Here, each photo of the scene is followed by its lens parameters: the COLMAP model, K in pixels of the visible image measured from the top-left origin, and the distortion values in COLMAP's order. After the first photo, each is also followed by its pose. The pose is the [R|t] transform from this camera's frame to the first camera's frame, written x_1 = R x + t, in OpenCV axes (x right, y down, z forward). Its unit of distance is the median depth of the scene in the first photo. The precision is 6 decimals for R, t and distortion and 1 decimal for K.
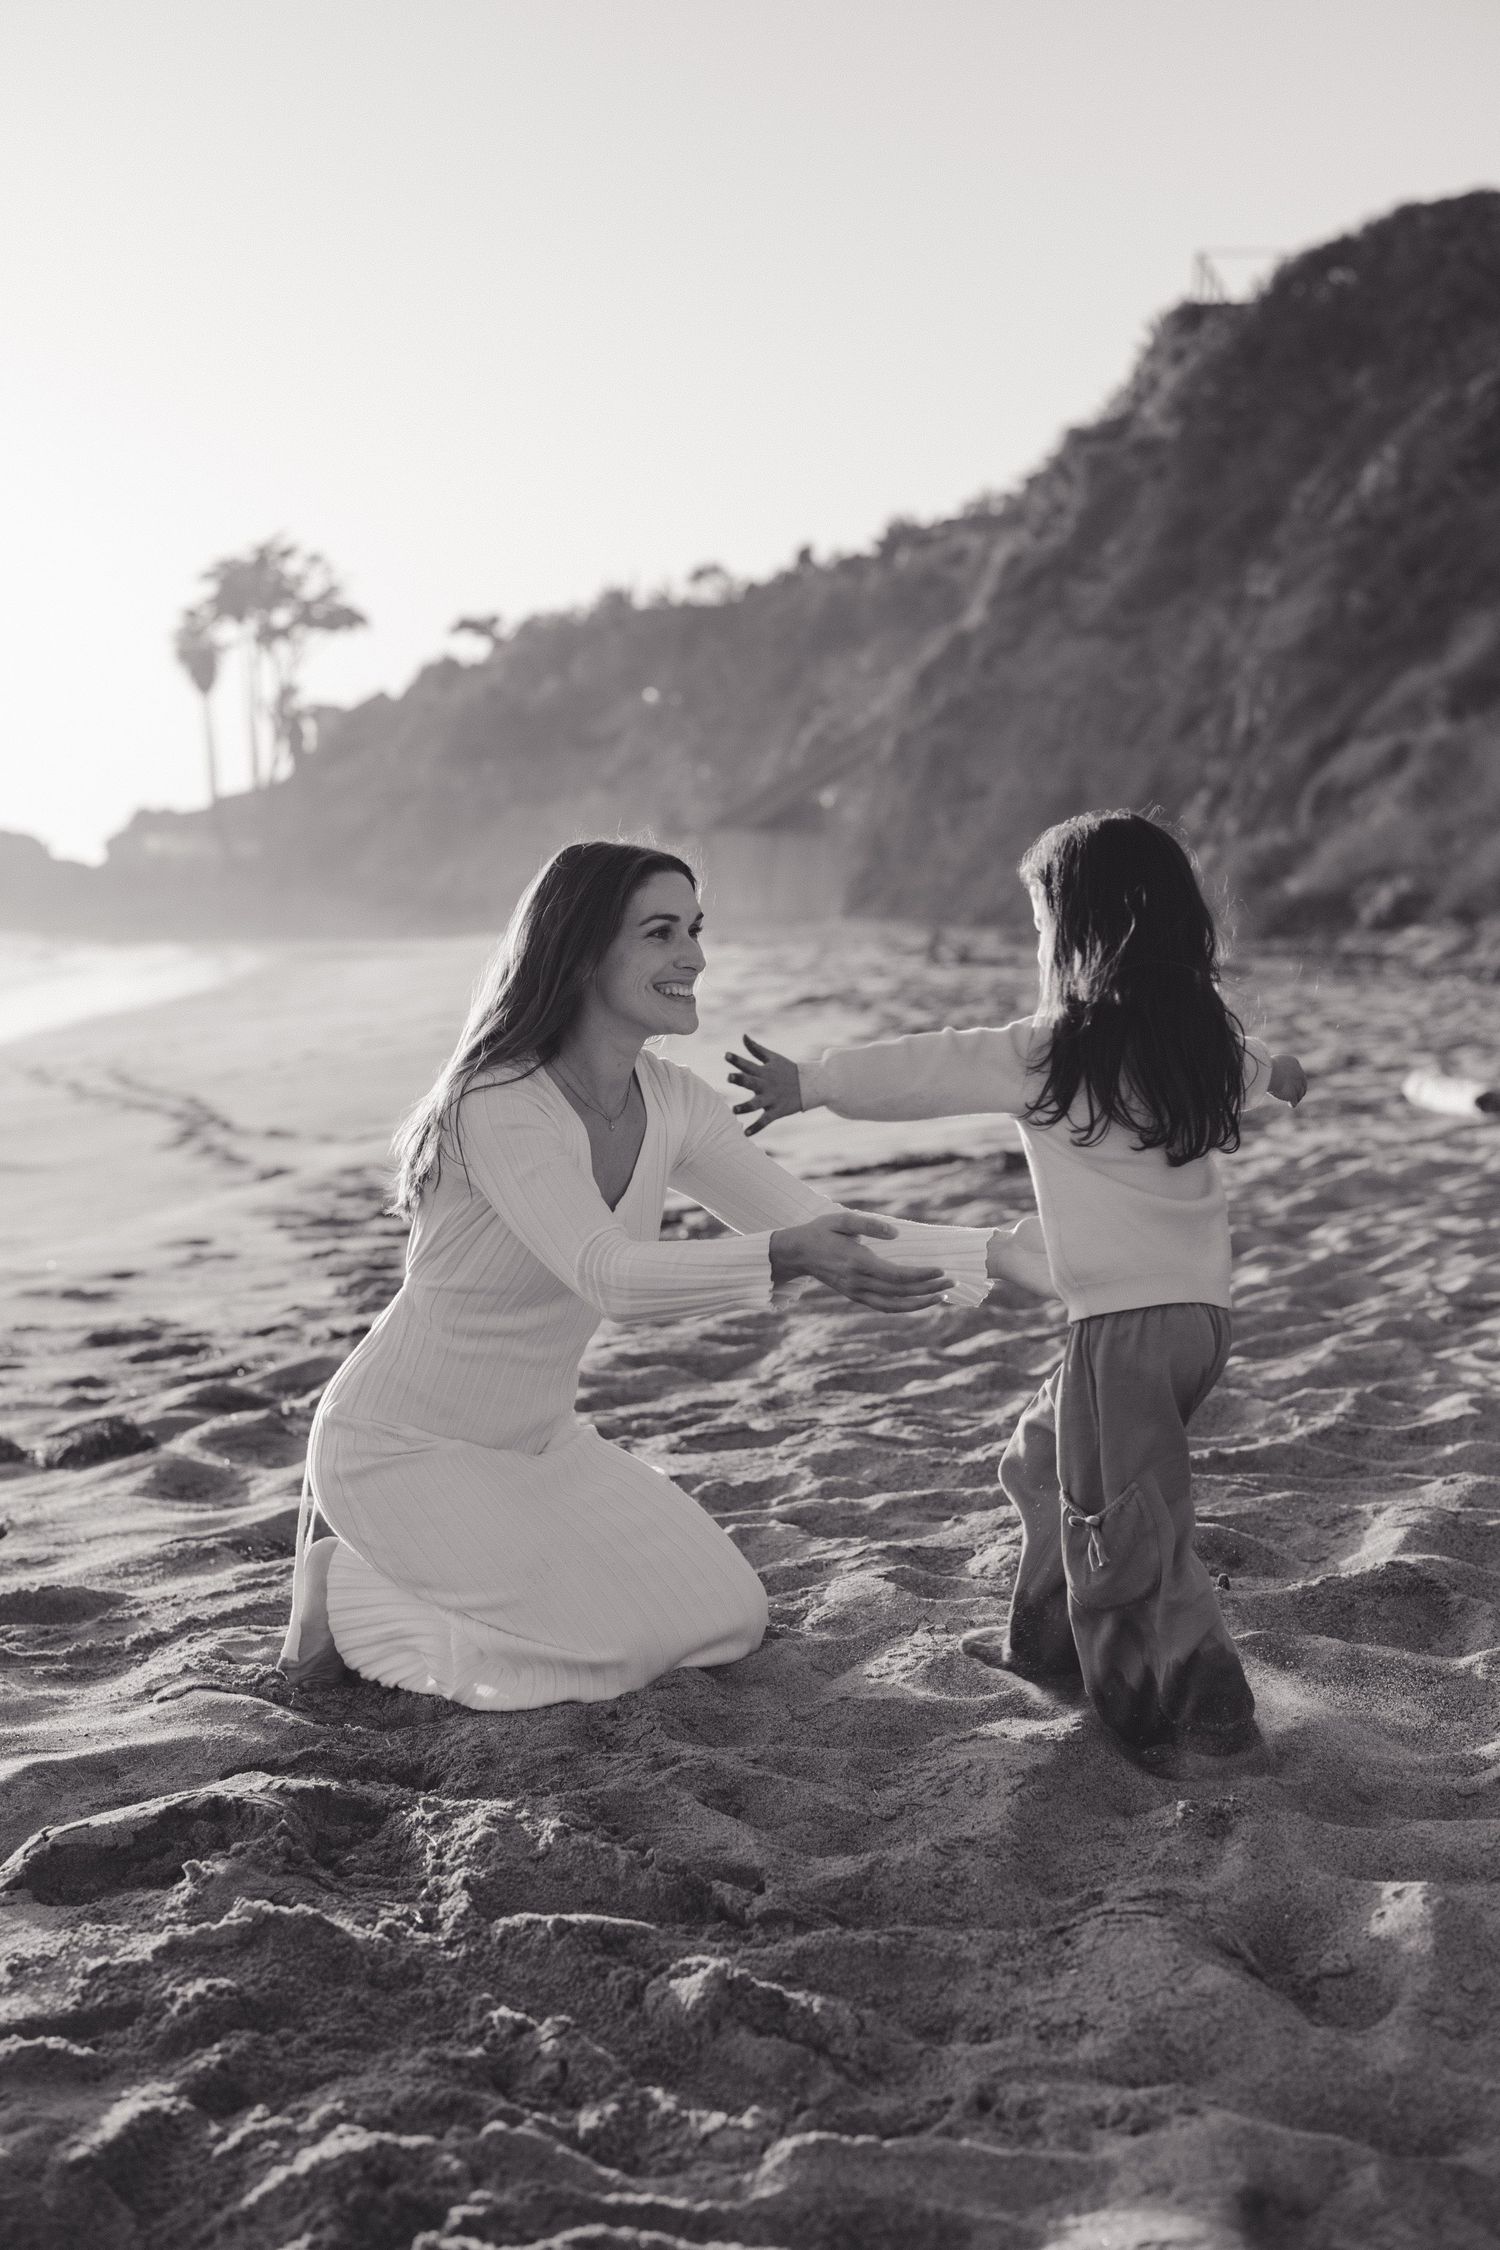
lens RADIAL K [[3183.3, 0, 751.5], [0, 3183.3, 1133.3], [0, 0, 1]] dist [0.015664, 0.000000]
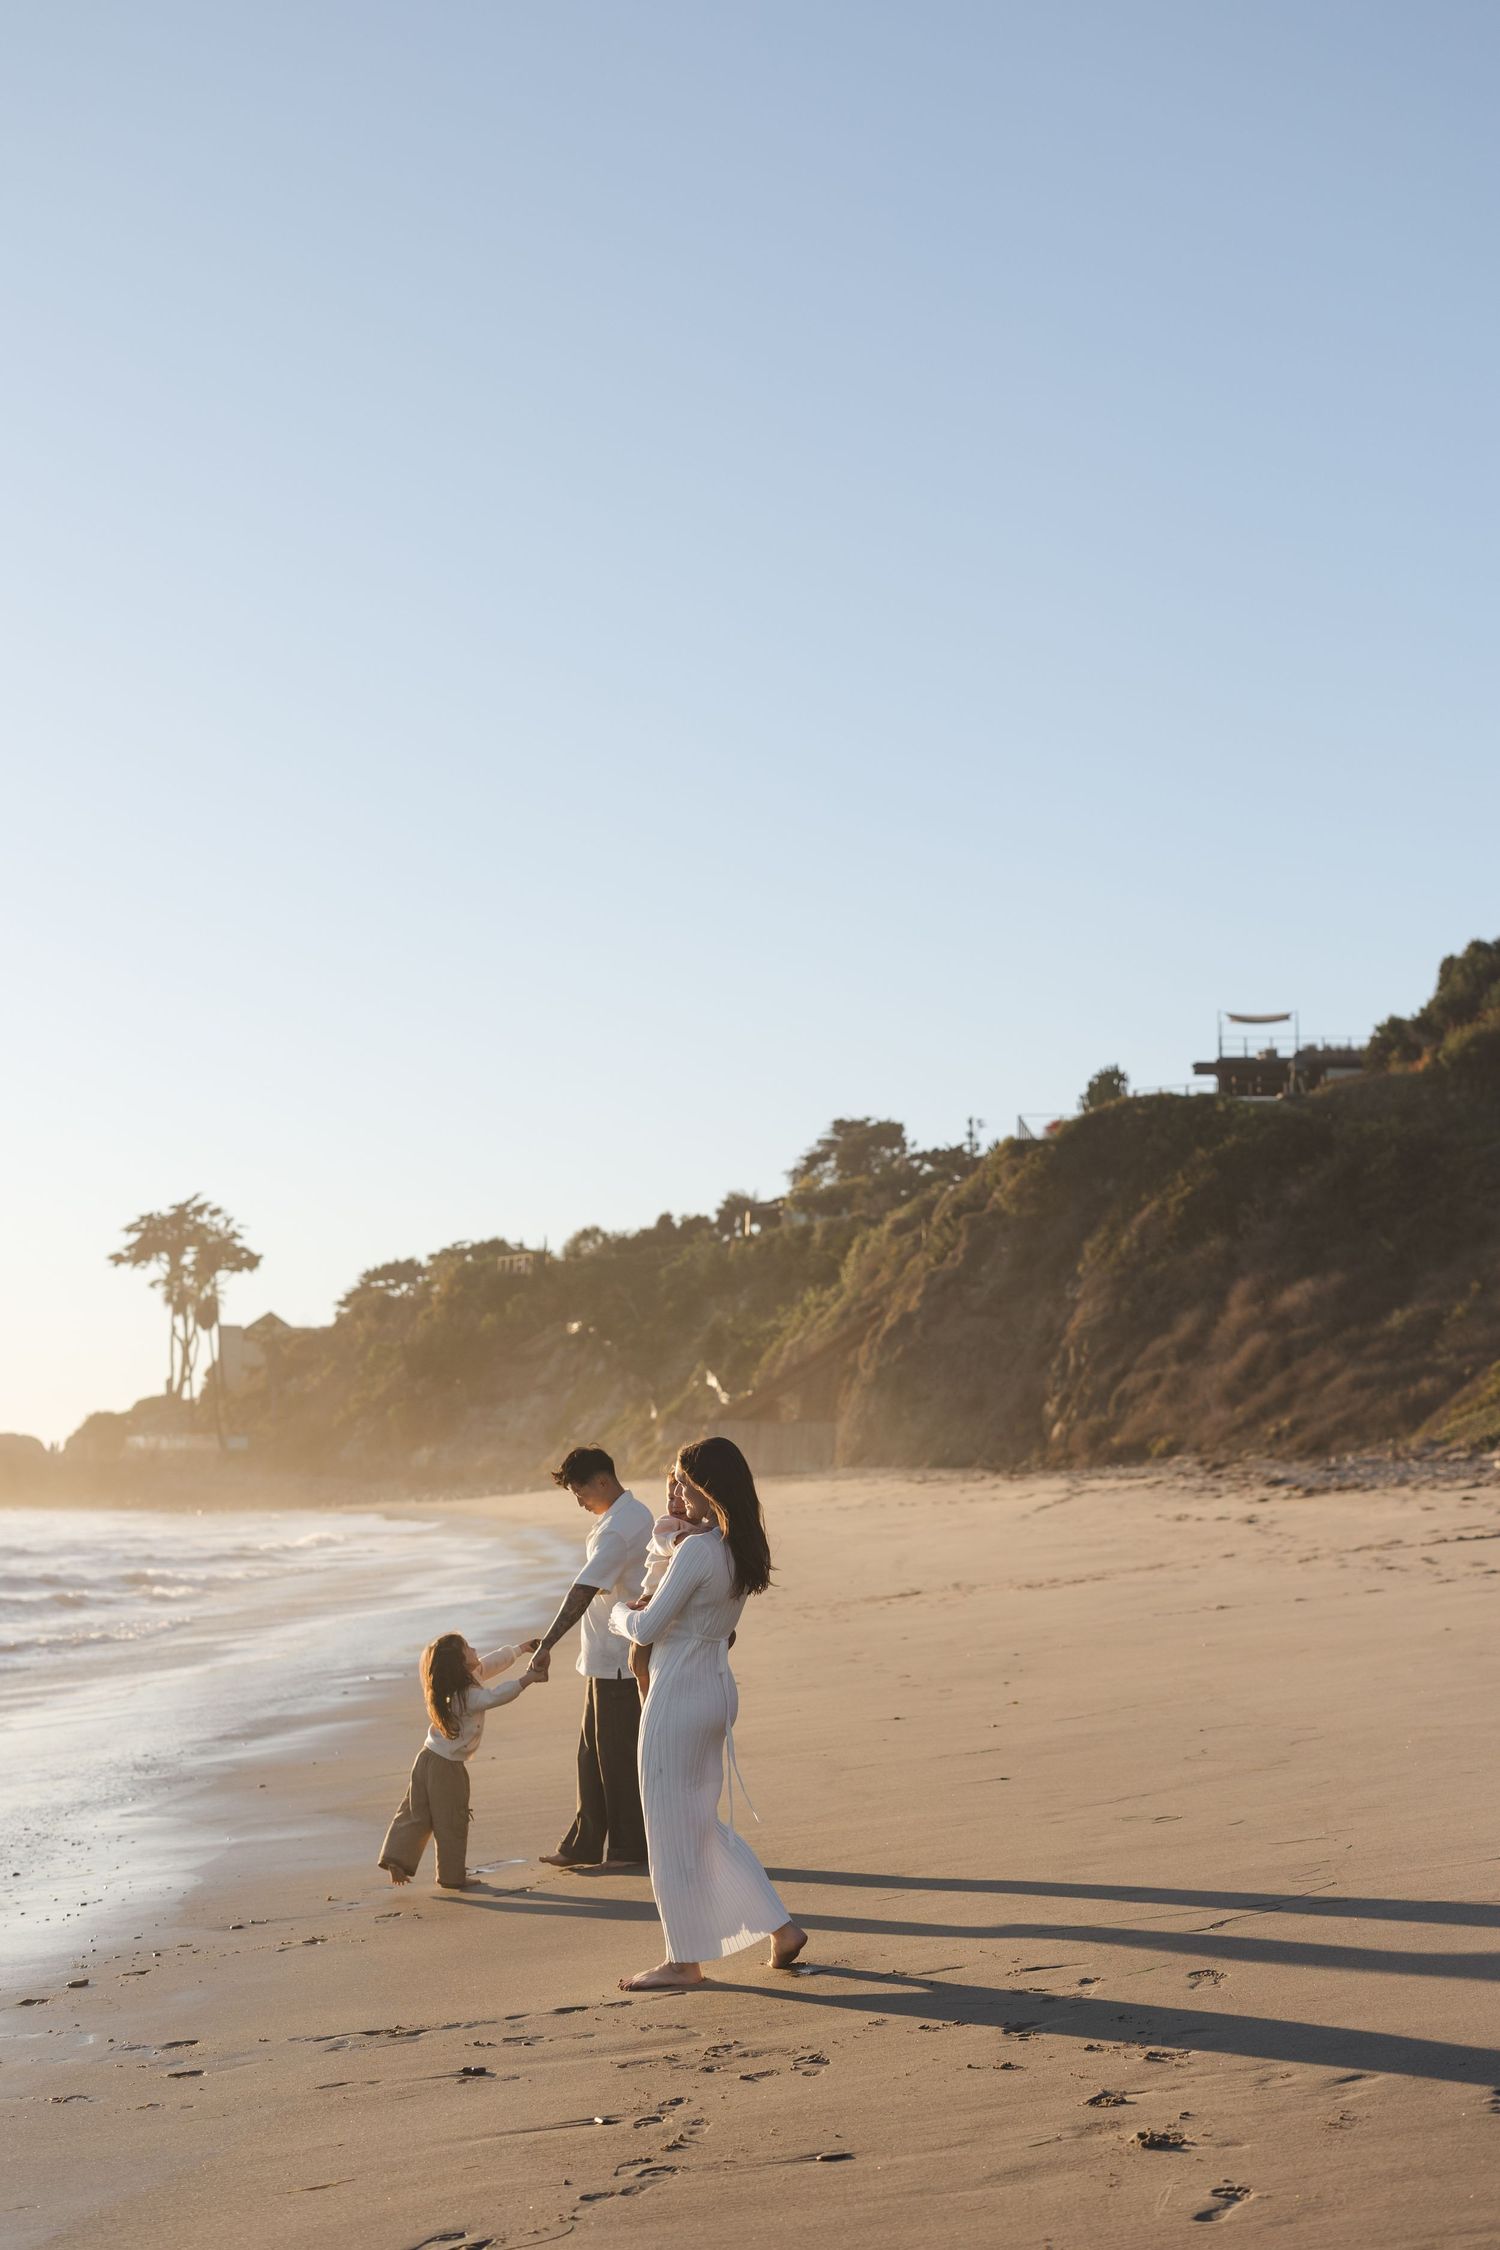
lens RADIAL K [[3183.3, 0, 742.1], [0, 3183.3, 1124.1], [0, 0, 1]] dist [0.015664, 0.000000]
pose [[0.993215, -0.018651, 0.114791, -0.263765], [0.039310, 0.982799, -0.180443, 0.074568], [-0.109451, 0.183732, 0.976864, -0.919274]]
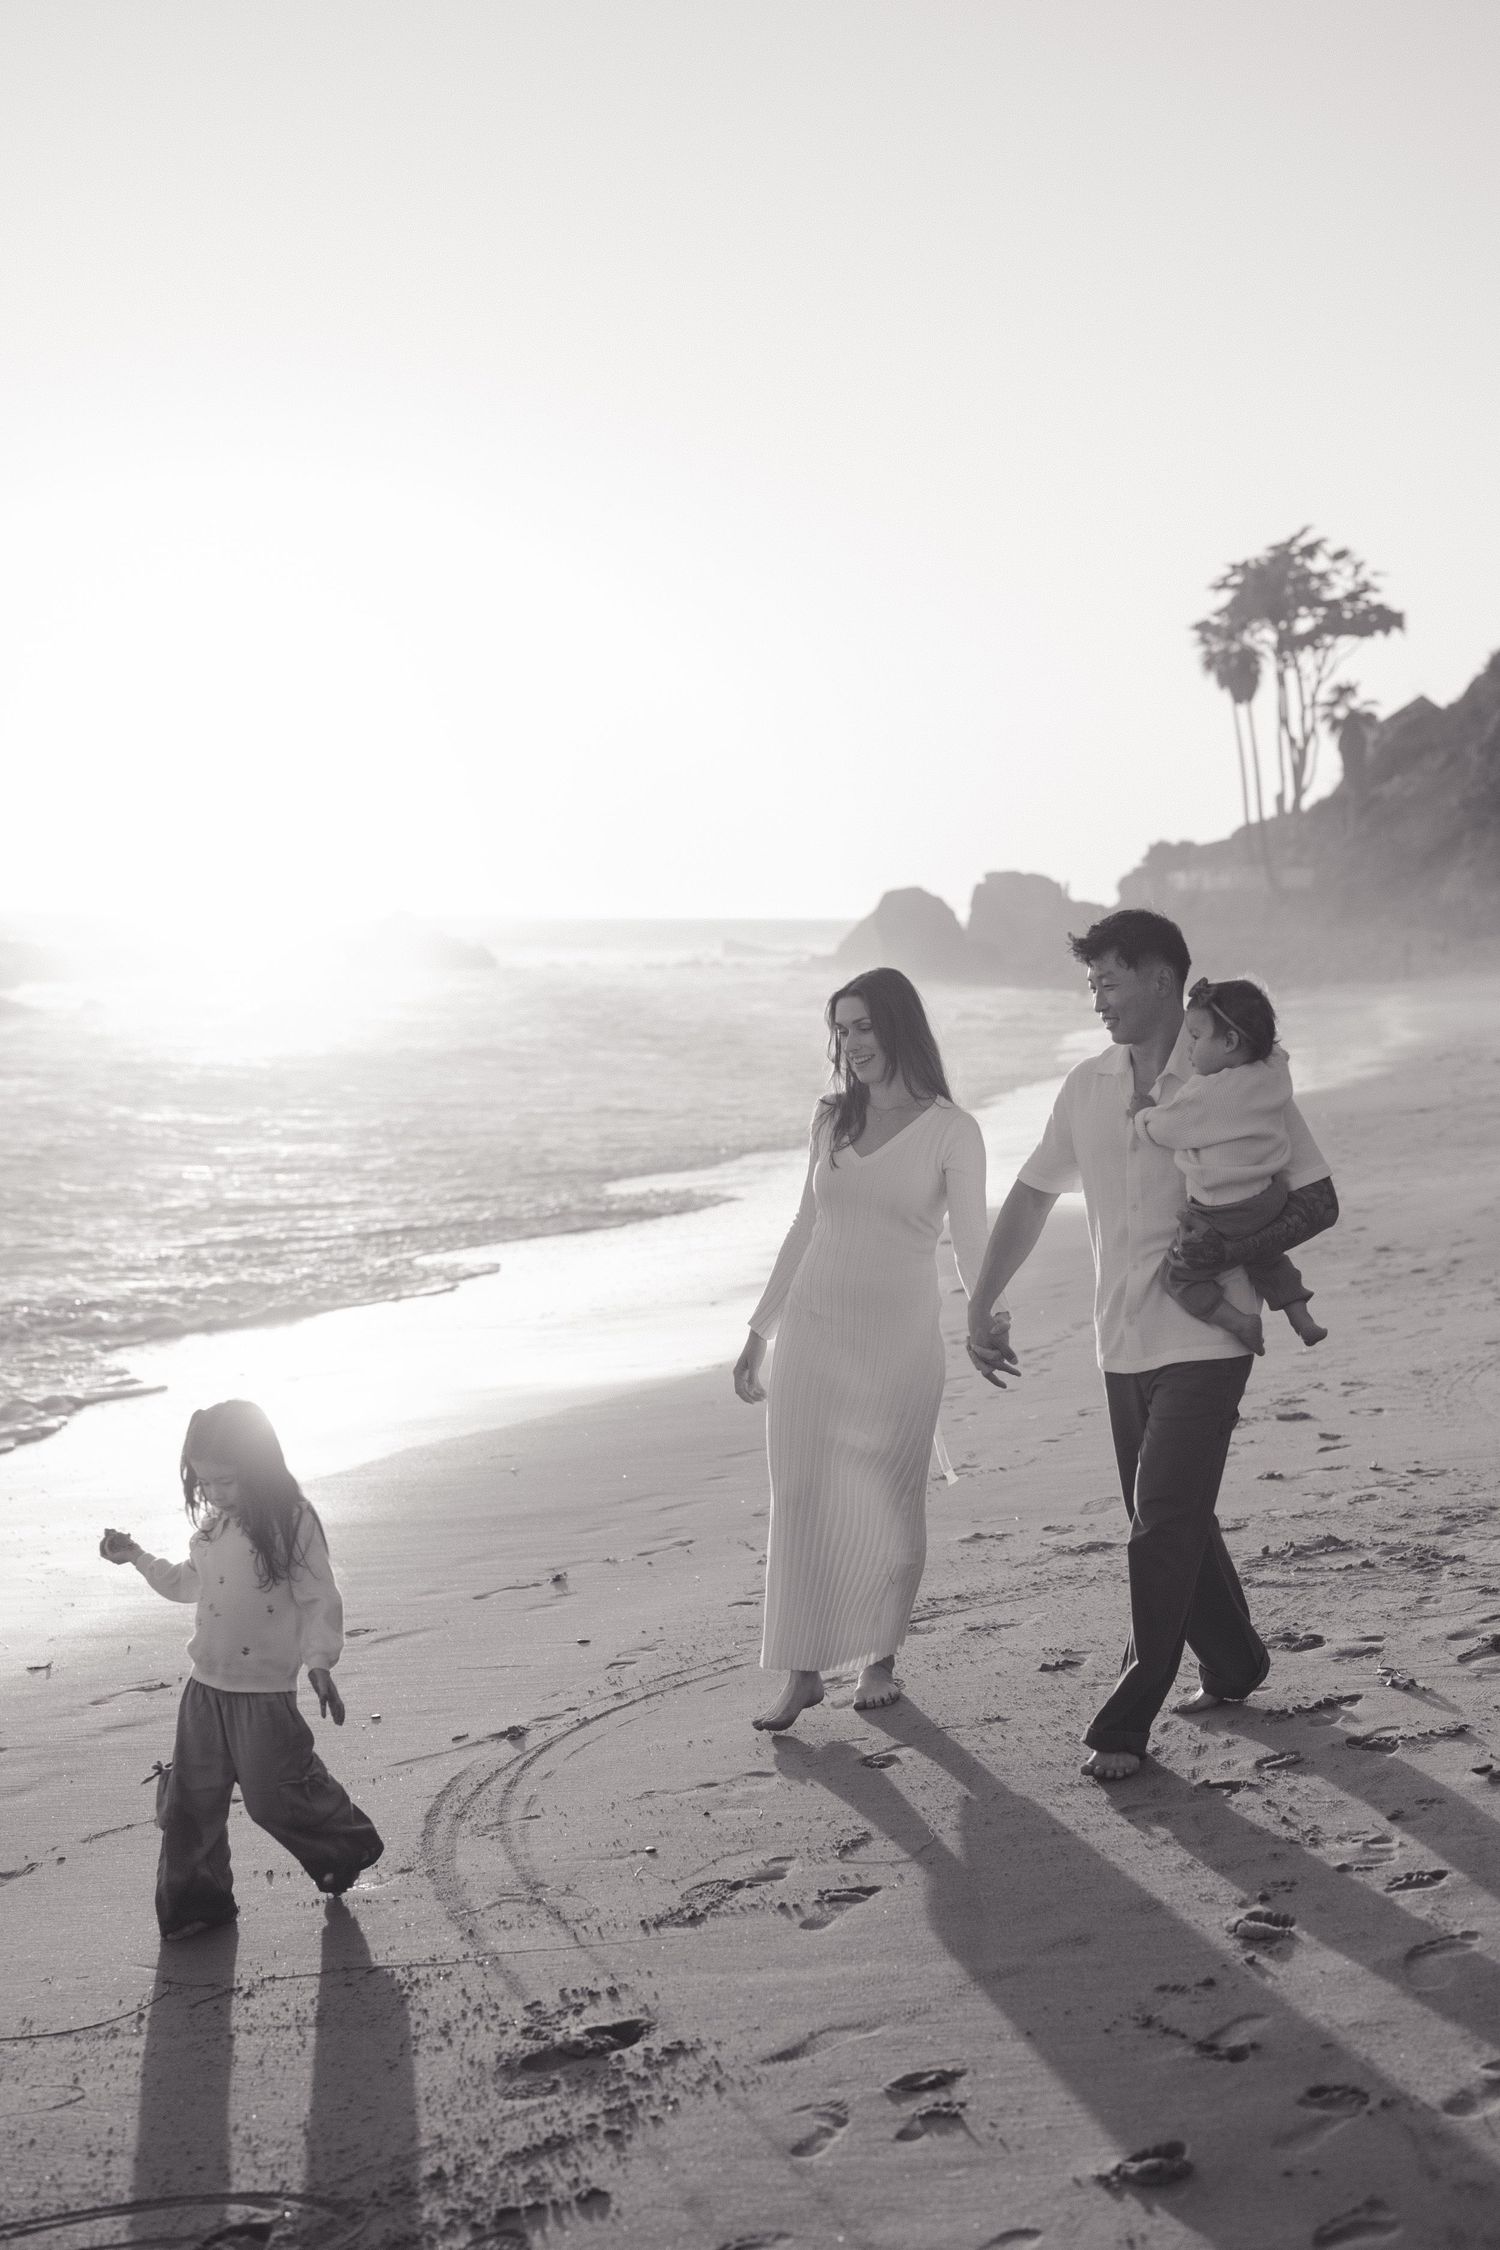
lens RADIAL K [[3183.3, 0, 740.4], [0, 3183.3, 1120.6], [0, 0, 1]] dist [0.015664, 0.000000]
pose [[0.955160, -0.026135, -0.294934, -0.138107], [0.020441, 0.999541, -0.022375, -0.021545], [0.295383, 0.015343, 0.955256, 0.366529]]
